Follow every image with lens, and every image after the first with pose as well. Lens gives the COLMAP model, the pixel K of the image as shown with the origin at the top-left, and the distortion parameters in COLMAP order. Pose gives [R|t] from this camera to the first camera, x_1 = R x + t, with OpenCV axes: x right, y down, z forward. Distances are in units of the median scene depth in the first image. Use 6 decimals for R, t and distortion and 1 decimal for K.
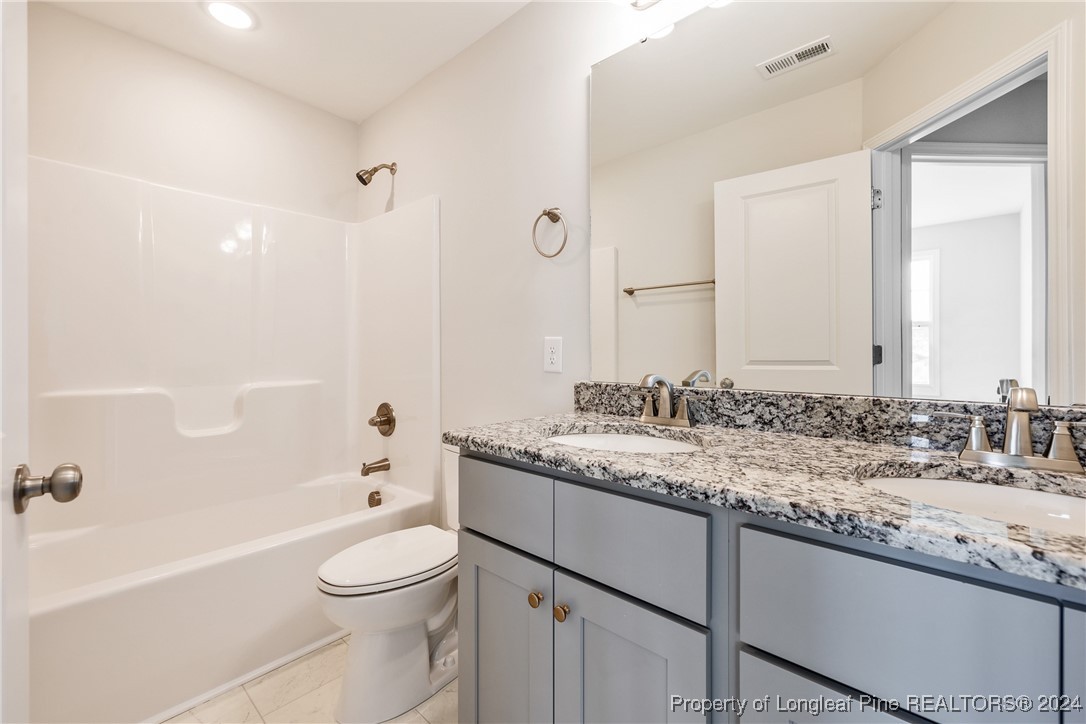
lens RADIAL K [[464.7, 0, 544.8], [0, 464.7, 352.4], [0, 0, 1]] dist [0.001882, -0.000057]
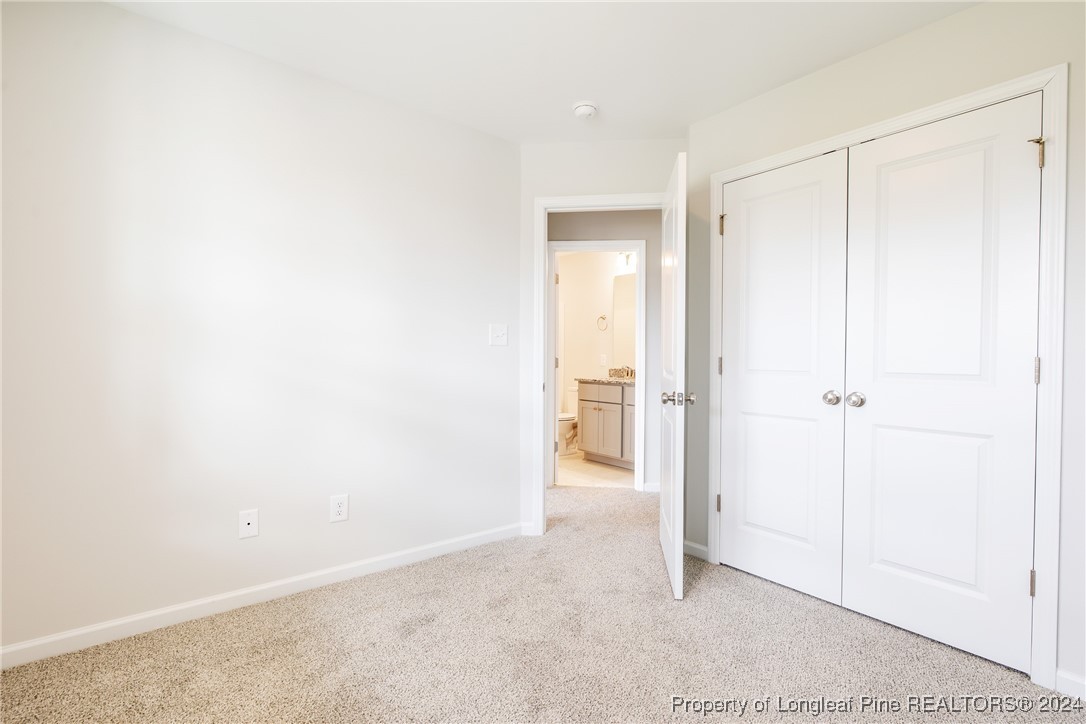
lens RADIAL K [[495.6, 0, 543.0], [0, 495.6, 362.0], [0, 0, 1]] dist [-0.000261, 0.000037]
pose [[0.987062, 0.007482, -0.160165, 0.227675], [-0.006167, 0.999943, 0.008708, -0.014758], [0.160221, -0.007608, 0.987052, -3.580038]]
